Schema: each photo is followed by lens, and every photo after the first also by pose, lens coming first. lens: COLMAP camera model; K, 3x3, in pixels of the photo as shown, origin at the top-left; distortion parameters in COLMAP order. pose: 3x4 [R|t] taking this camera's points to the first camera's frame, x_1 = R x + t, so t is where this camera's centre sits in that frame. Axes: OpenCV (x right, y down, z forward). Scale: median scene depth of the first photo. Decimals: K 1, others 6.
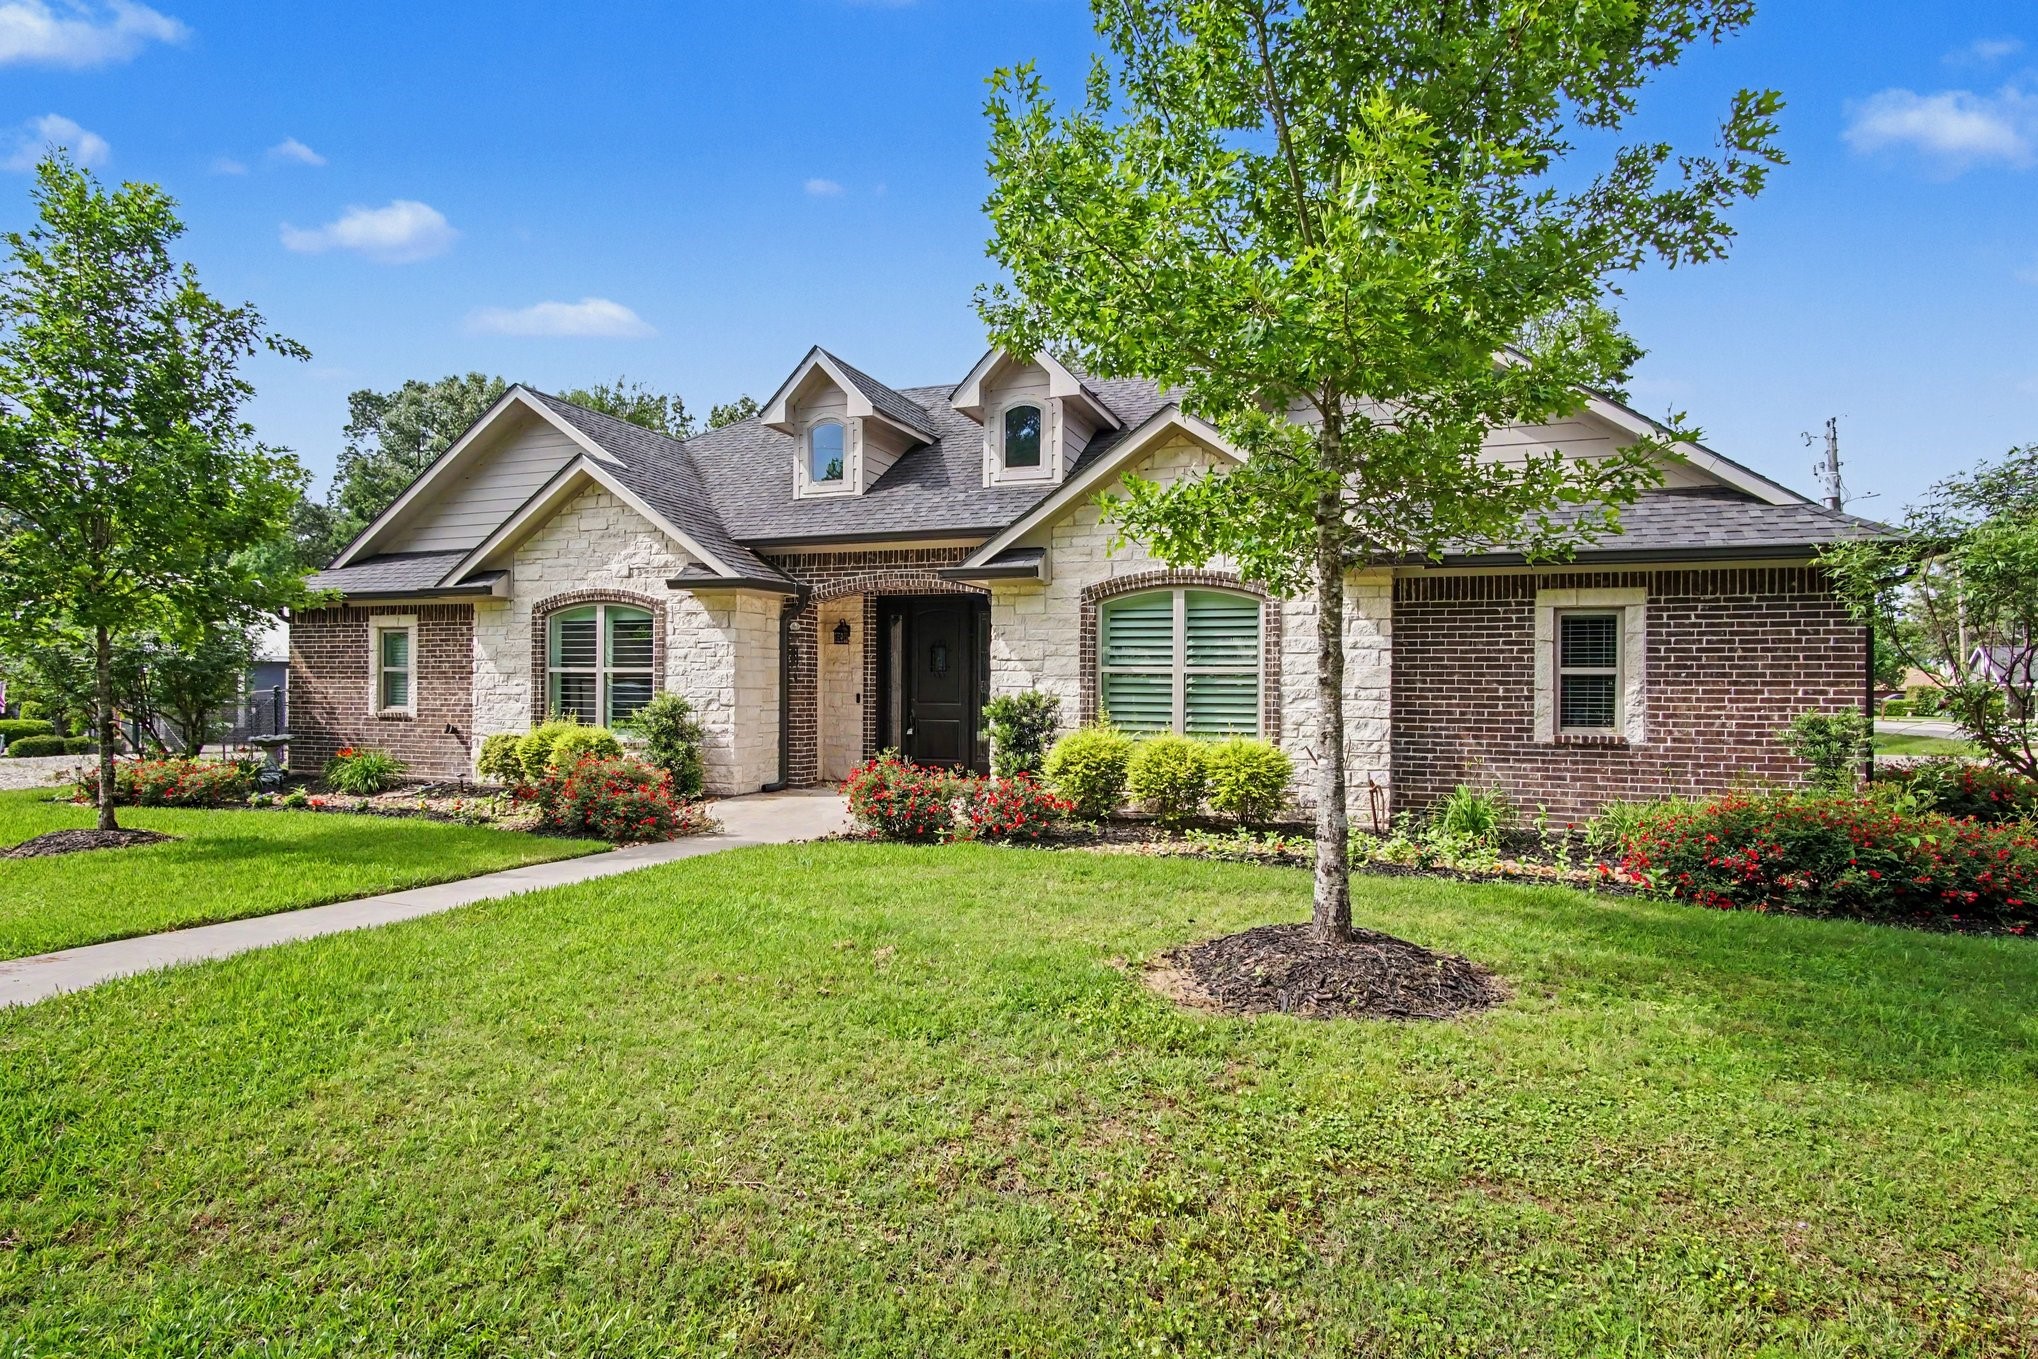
lens RADIAL K [[1095.1, 0, 1015.6], [0, 1095.1, 673.8], [0, 0, 1]] dist [-0.004320, 0.010885]
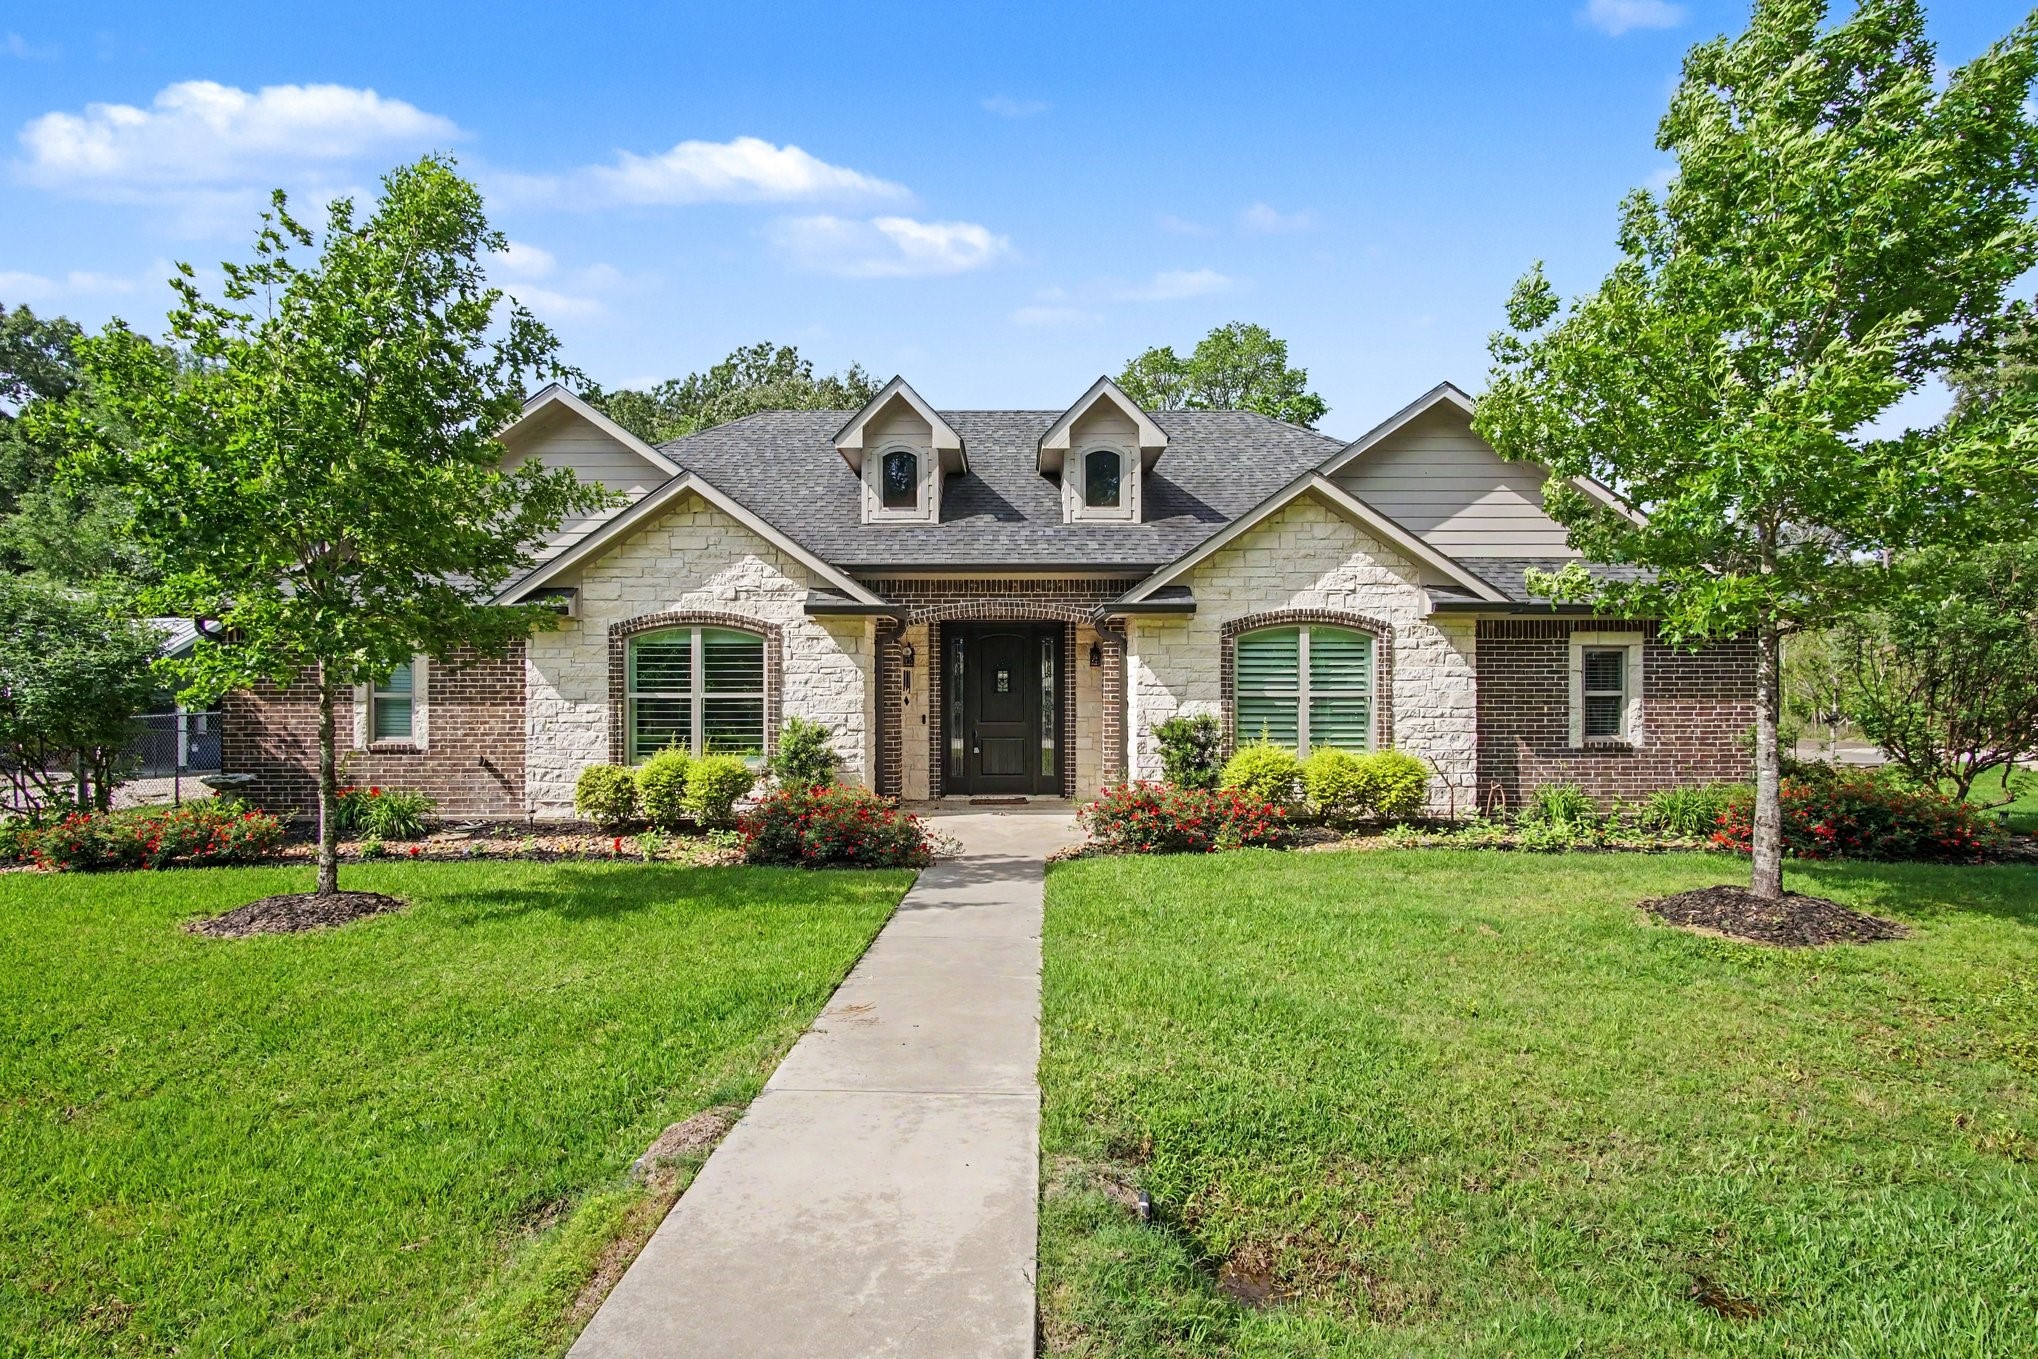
lens RADIAL K [[1095.1, 0, 1035.4], [0, 1095.1, 686.1], [0, 0, 1]] dist [-0.004320, 0.010885]
pose [[0.935328, -0.006815, 0.353717, -0.452174], [0.003738, 0.999949, 0.009383, -0.020166], [-0.353763, -0.007454, 0.935306, -0.002253]]
